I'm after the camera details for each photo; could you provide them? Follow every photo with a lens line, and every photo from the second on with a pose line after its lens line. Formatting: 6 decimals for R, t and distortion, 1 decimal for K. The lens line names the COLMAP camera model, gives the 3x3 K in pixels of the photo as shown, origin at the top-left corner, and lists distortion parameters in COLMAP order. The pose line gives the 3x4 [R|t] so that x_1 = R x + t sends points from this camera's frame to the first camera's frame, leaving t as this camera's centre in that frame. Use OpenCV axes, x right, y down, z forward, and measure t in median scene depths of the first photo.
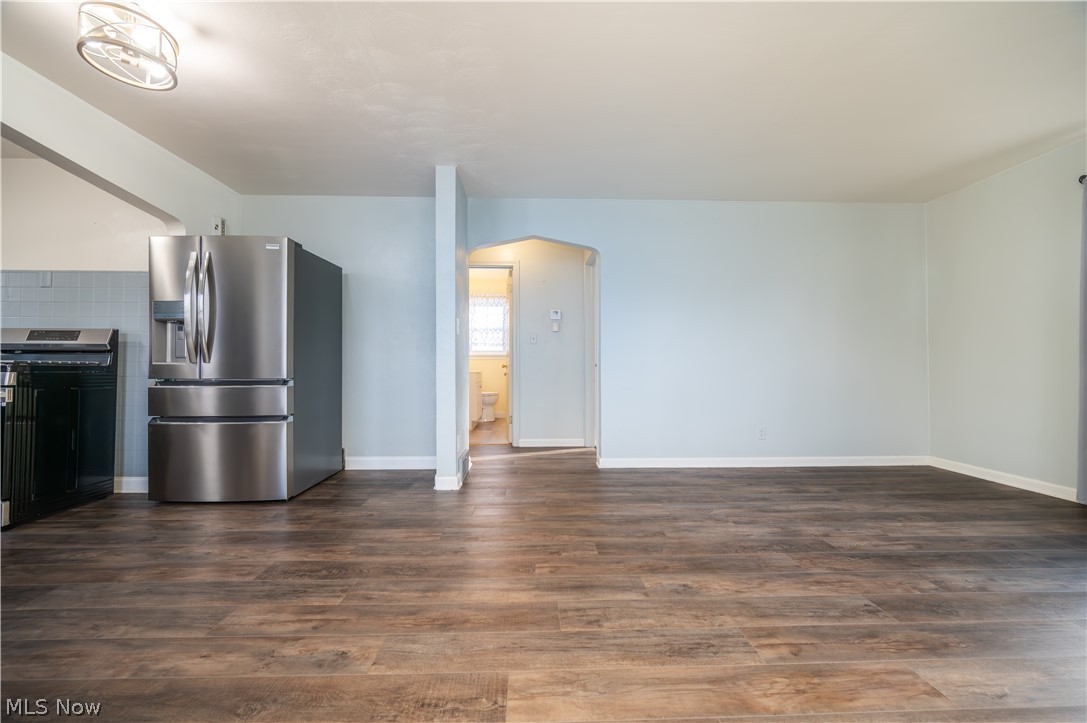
lens RADIAL K [[427.3, 0, 543.5], [0, 427.3, 361.5], [0, 0, 1]] dist [-0.003287, -0.000035]
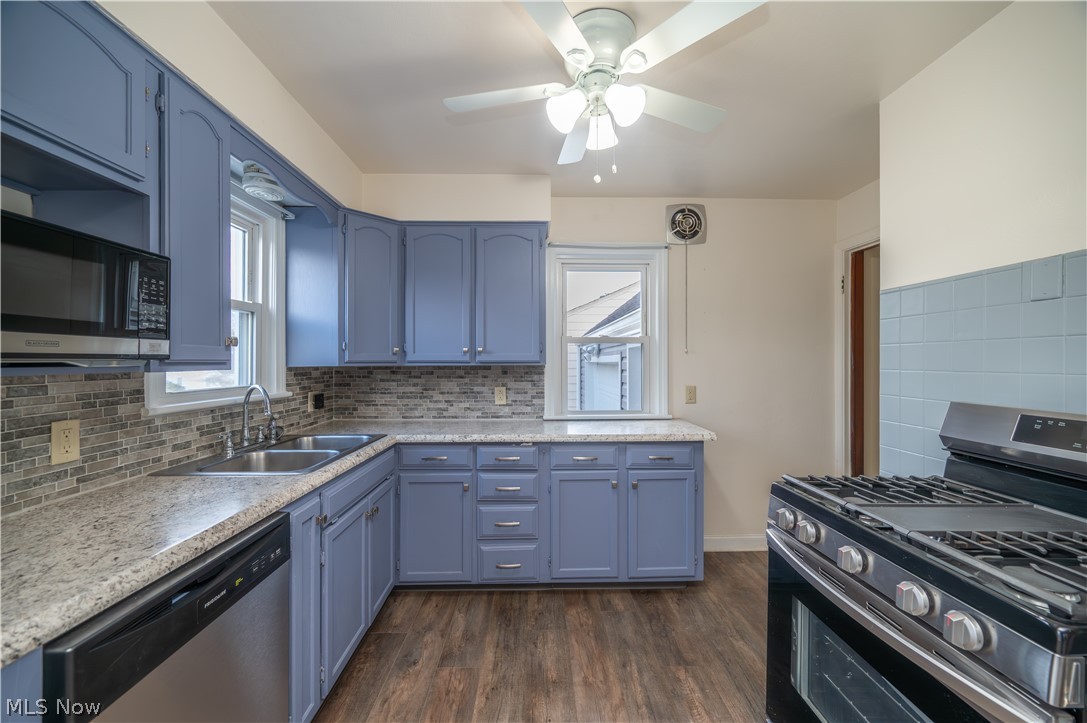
lens RADIAL K [[428.7, 0, 545.5], [0, 428.7, 361.3], [0, 0, 1]] dist [-0.001743, 0.000013]
pose [[-0.009087, -0.000827, -0.999958, -1.186302], [0.005095, 0.999987, -0.000873, -0.185159], [0.999946, -0.005103, -0.009083, 0.820870]]
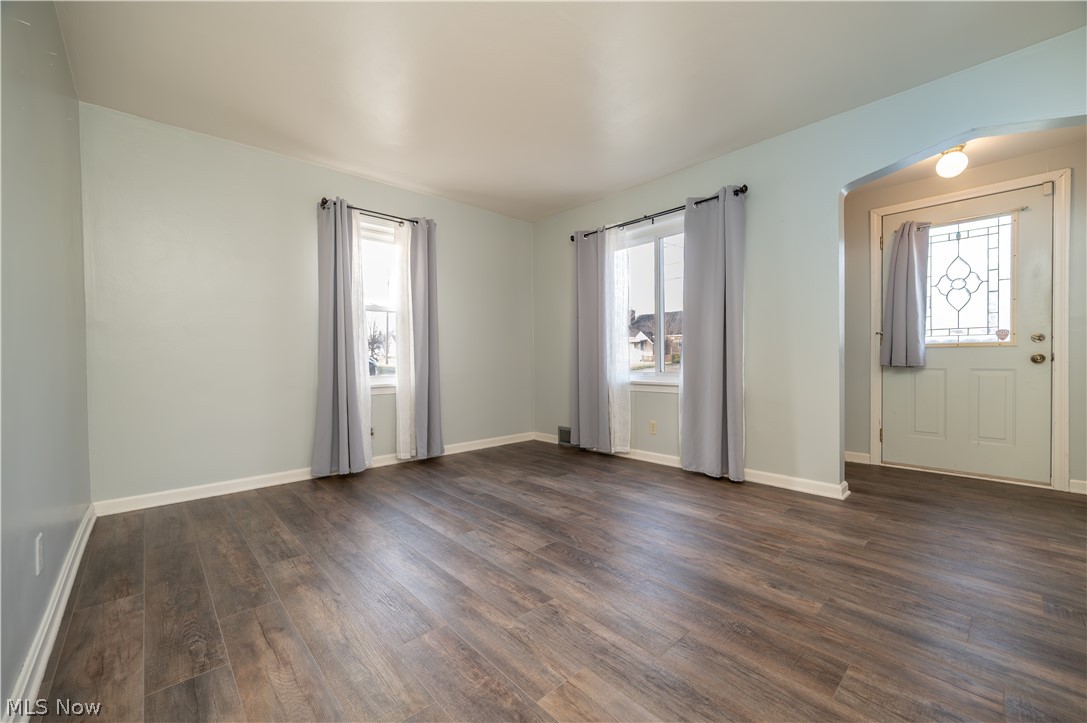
lens RADIAL K [[433.2, 0, 543.9], [0, 433.2, 363.9], [0, 0, 1]] dist [-0.001652, 0.000129]
pose [[-0.653037, -0.003133, 0.757320, -0.051934], [0.003952, 0.999964, 0.007544, 0.021528], [-0.757316, 0.007919, -0.653001, 1.790717]]
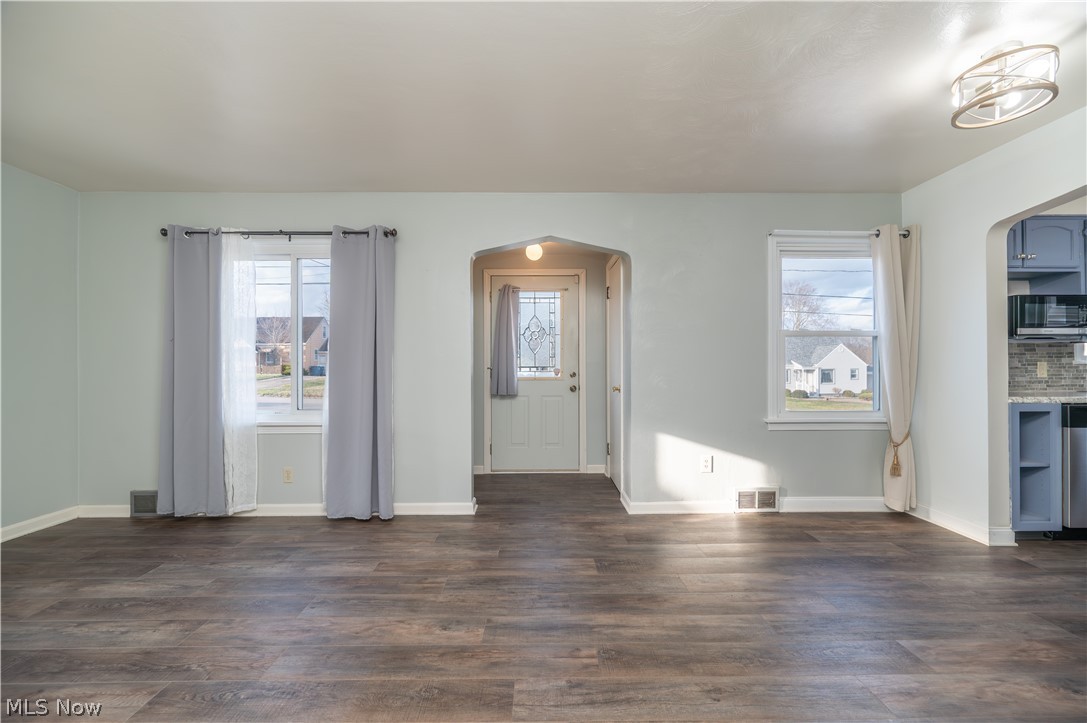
lens RADIAL K [[433.2, 0, 543.9], [0, 433.2, 363.9], [0, 0, 1]] dist [-0.001652, 0.000129]
pose [[-0.999737, 0.002718, 0.022776, 0.064123], [0.002451, 0.999928, -0.011772, -0.081210], [-0.022806, -0.011713, -0.999671, 1.813497]]
